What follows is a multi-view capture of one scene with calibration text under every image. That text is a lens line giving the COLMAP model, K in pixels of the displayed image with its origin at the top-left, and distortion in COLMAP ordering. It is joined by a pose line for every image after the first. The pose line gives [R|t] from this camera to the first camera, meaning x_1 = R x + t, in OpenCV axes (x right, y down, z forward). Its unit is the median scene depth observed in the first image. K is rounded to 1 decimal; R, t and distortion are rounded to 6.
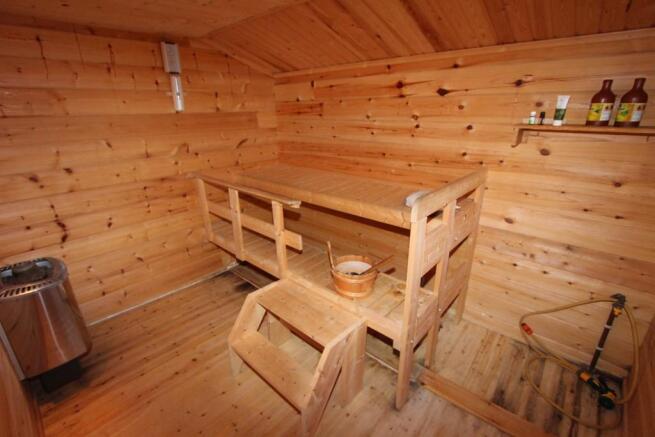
lens RADIAL K [[300.0, 0, 327.8], [0, 300.0, 218.2], [0, 0, 1]] dist [-0.014992, 0.001177]
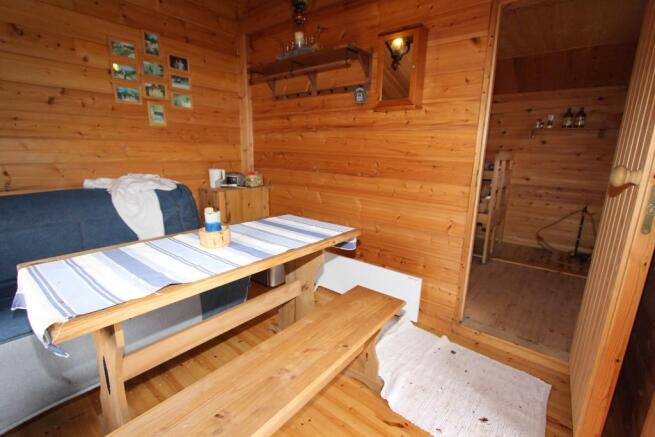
lens RADIAL K [[300.0, 0, 327.3], [0, 300.0, 219.0], [0, 0, 1]] dist [-0.014992, 0.001177]
pose [[0.998359, 0.005933, 0.056957, -0.940682], [0.000709, 0.993261, -0.115893, 0.578654], [-0.057260, 0.115743, 0.991627, -0.960943]]
